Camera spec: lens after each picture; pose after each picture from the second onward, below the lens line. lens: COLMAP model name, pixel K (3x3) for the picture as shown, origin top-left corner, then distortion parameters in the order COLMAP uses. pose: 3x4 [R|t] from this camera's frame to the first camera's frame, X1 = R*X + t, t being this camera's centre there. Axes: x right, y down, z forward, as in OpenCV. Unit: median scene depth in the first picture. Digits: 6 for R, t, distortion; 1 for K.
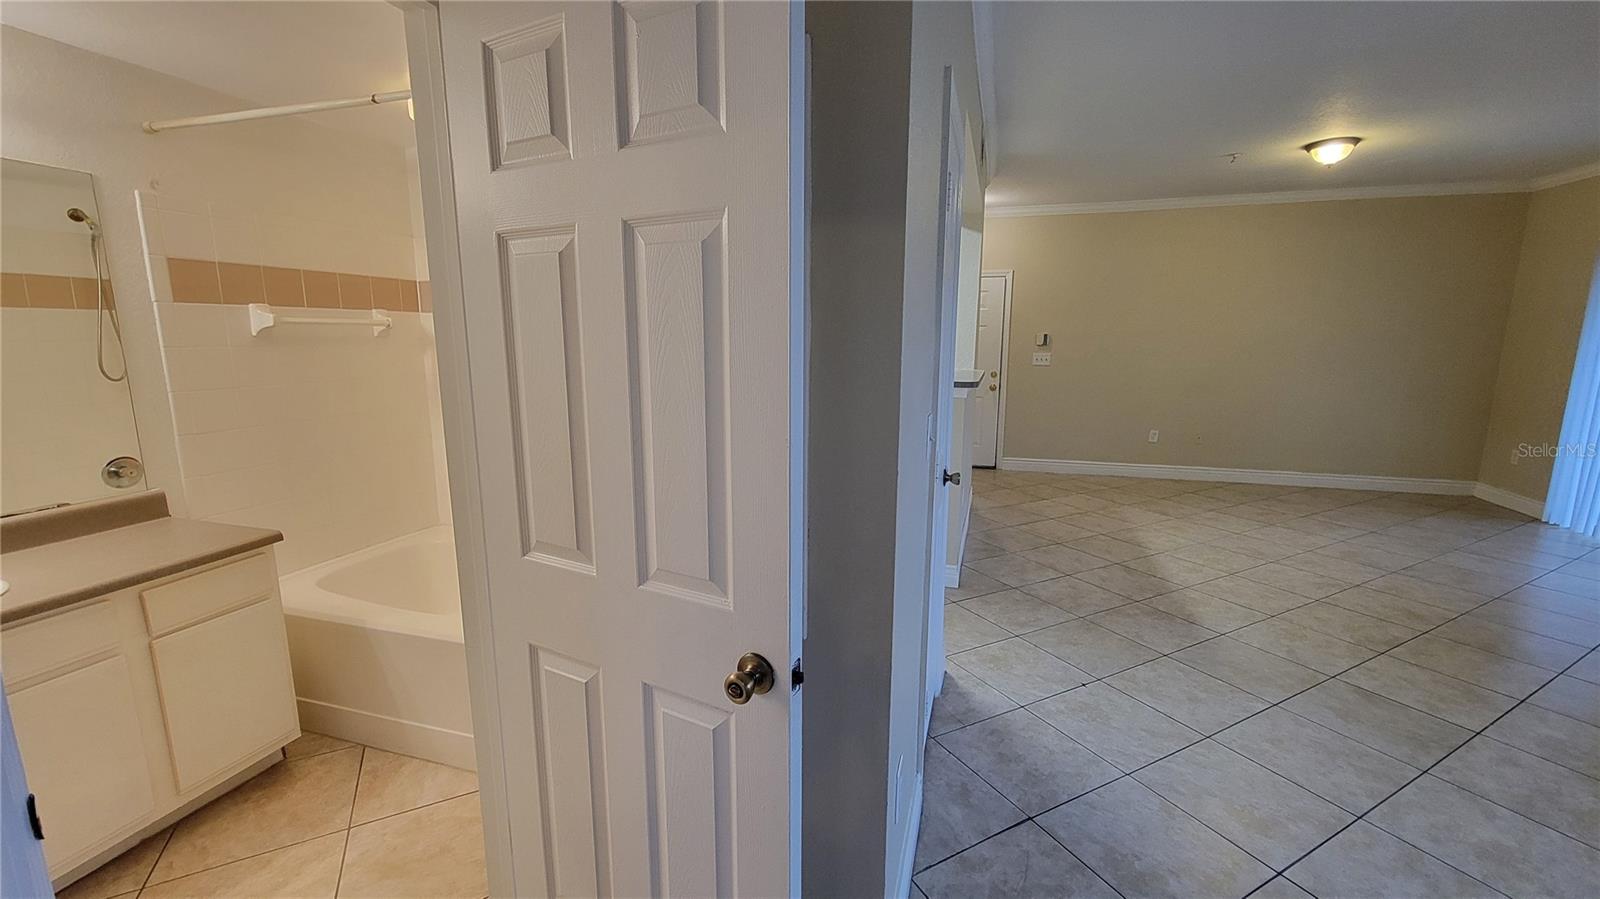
lens RADIAL K [[649.7, 0, 792.2], [0, 649.7, 454.8], [0, 0, 1]] dist [0.001812, -0.004280]
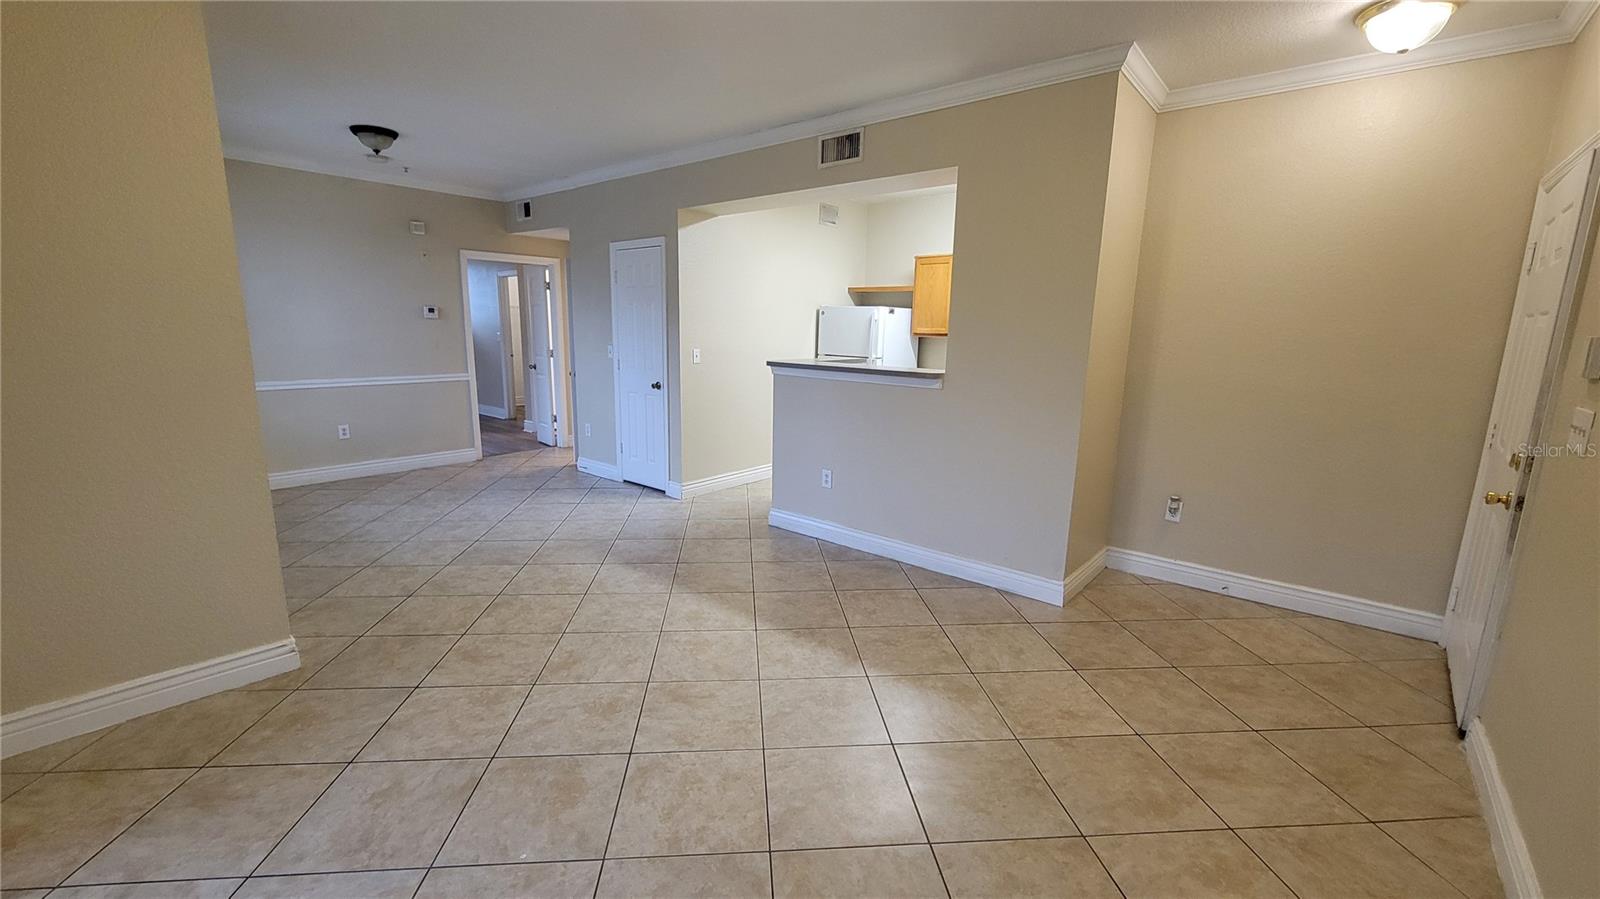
lens RADIAL K [[652.0, 0, 790.4], [0, 652.0, 450.1], [0, 0, 1]] dist [-0.007857, 0.000071]
pose [[-0.393372, 0.164975, -0.904456, 1.068969], [-0.185669, 0.949244, 0.253897, -0.206877], [0.900436, 0.267805, -0.342775, 1.121988]]
